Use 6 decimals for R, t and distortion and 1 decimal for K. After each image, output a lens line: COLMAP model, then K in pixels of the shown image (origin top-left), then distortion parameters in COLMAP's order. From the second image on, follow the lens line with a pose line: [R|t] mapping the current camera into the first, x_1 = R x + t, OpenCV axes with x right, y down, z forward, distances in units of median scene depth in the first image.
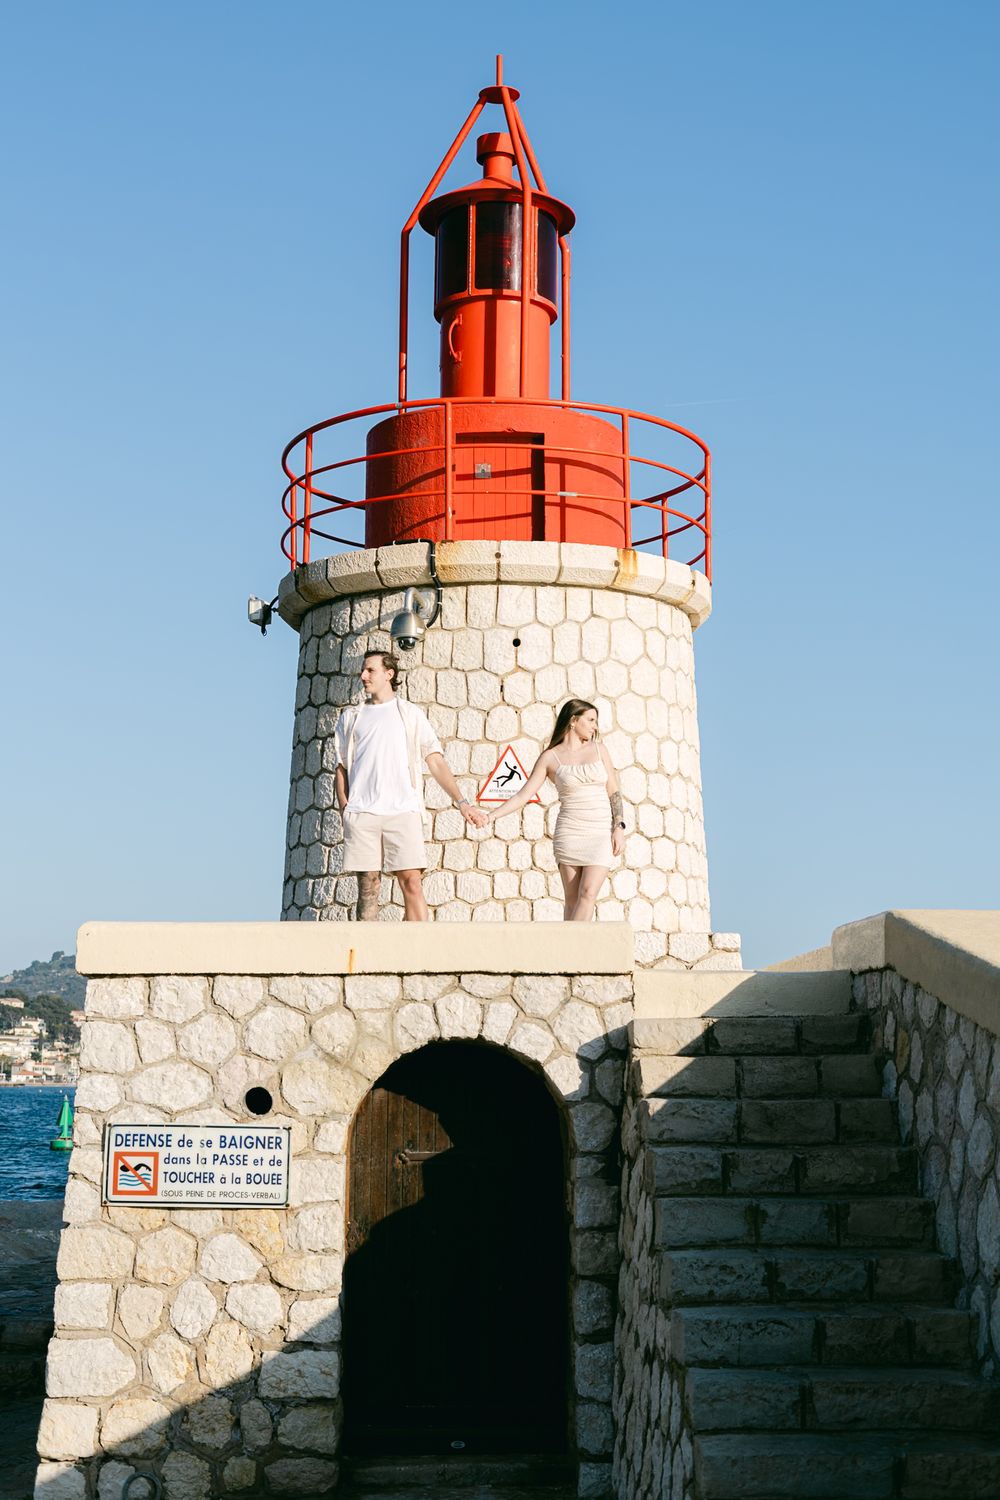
lens RADIAL K [[2184.2, 0, 500.0], [0, 2184.2, 750.0], [0, 0, 1]] dist [-0.011134, 0.062716]
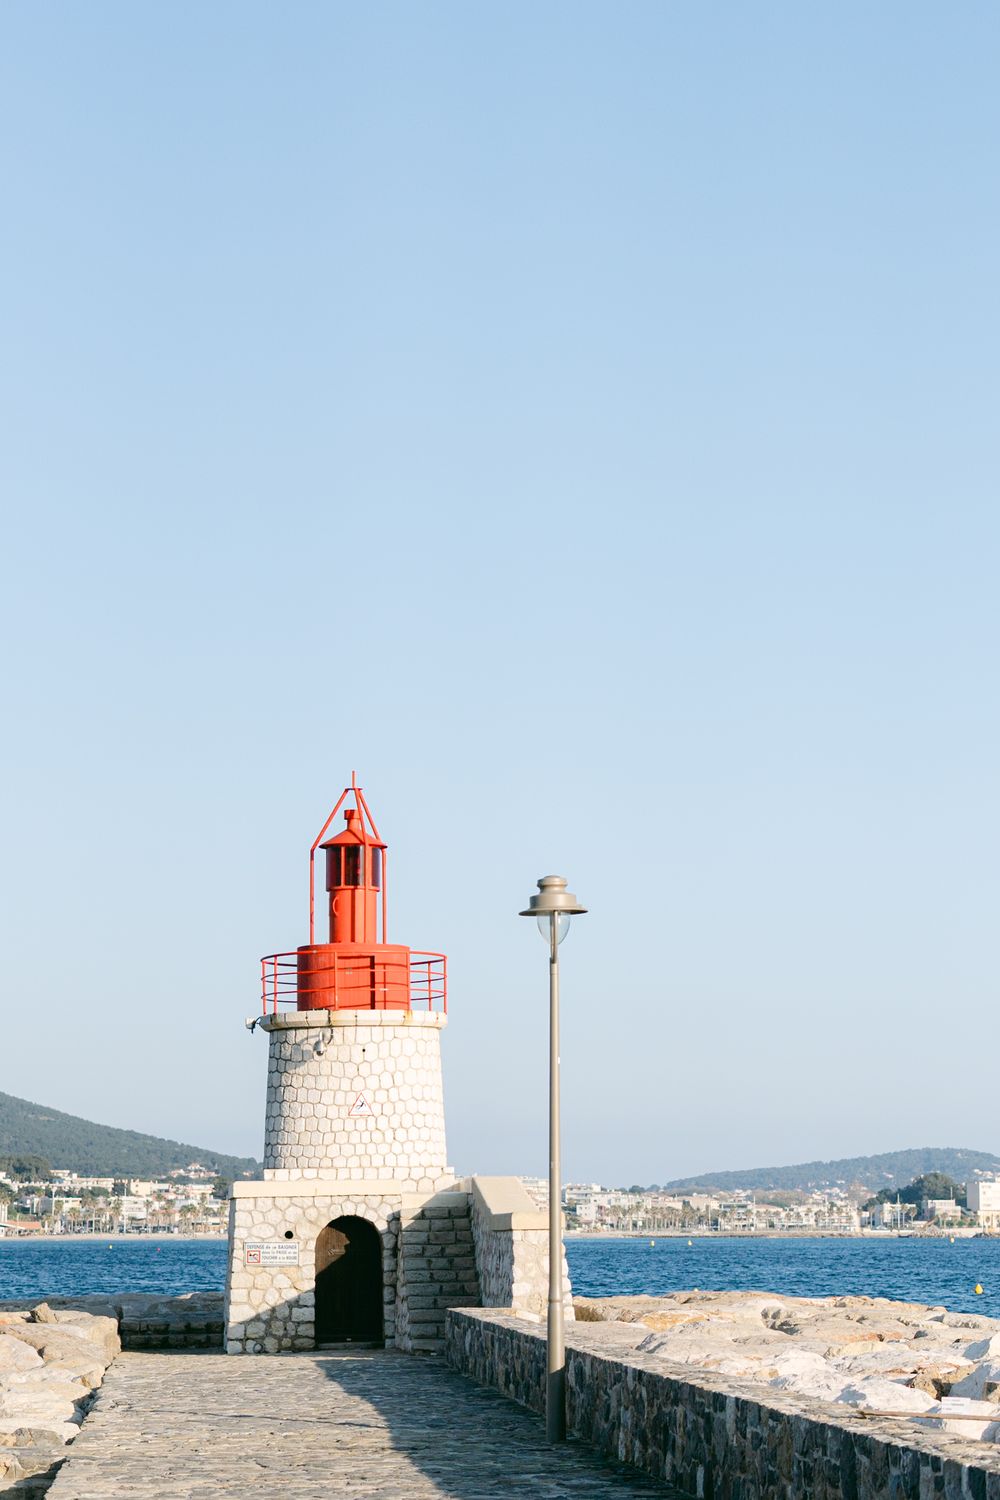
lens RADIAL K [[3080.5, 0, 500.0], [0, 3080.5, 750.0], [0, 0, 1]] dist [-0.031987, -0.156065]
pose [[0.998404, -0.006647, 0.056082, -0.031362], [0.006829, 0.999972, -0.003056, -0.373146], [-0.056060, 0.003434, 0.998421, -2.460125]]
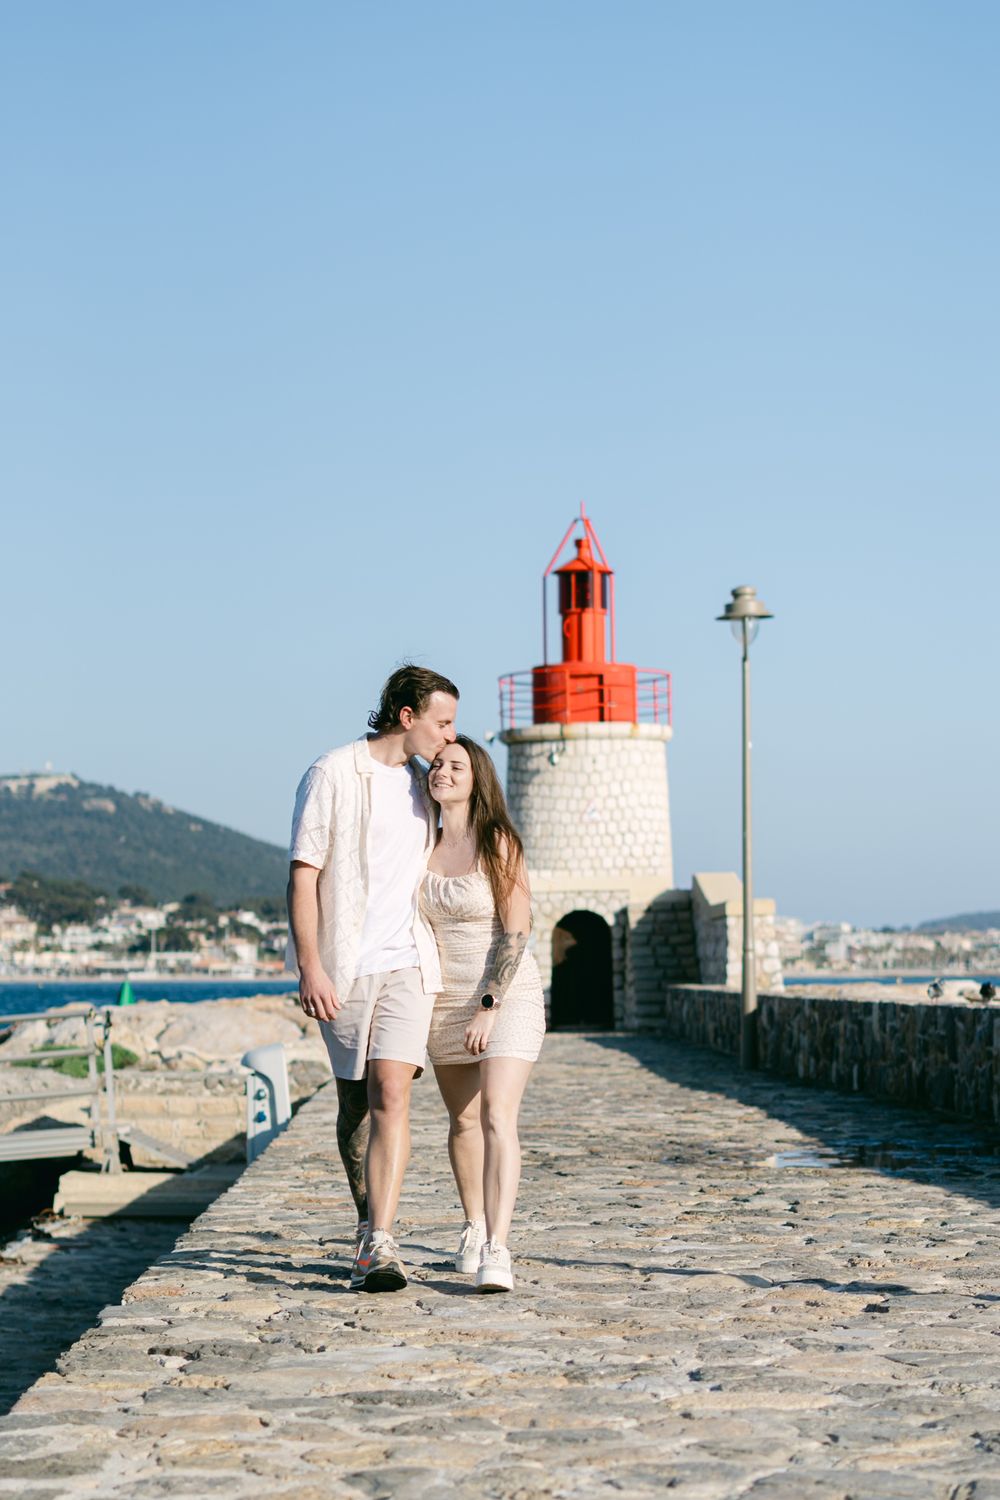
lens RADIAL K [[3080.5, 0, 500.0], [0, 3080.5, 750.0], [0, 0, 1]] dist [-0.031987, -0.156065]
pose [[0.999562, -0.018067, -0.023438, -0.018846], [0.019917, 0.996495, 0.081252, -0.366875], [0.021888, -0.081683, 0.996418, -2.722775]]
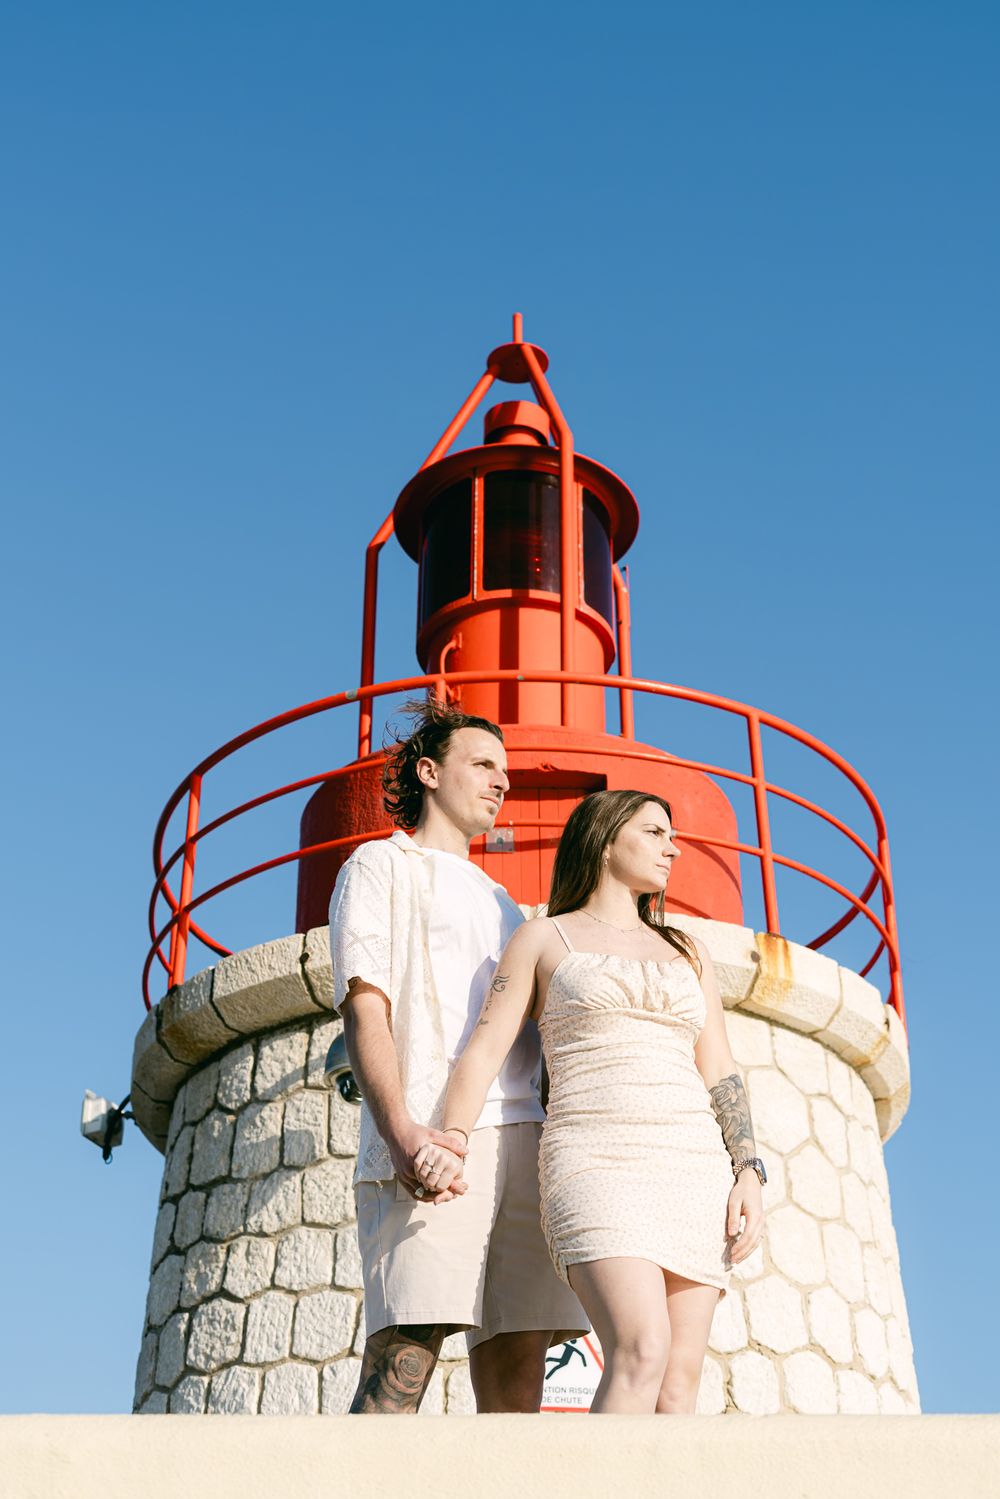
lens RADIAL K [[2182.8, 0, 500.0], [0, 2182.8, 749.5], [0, 0, 1]] dist [-0.011134, 0.062716]
pose [[0.999964, -0.002592, 0.008070, -0.012860], [0.005502, 0.922690, -0.385504, 0.072638], [-0.006447, 0.385534, 0.922671, 0.489490]]
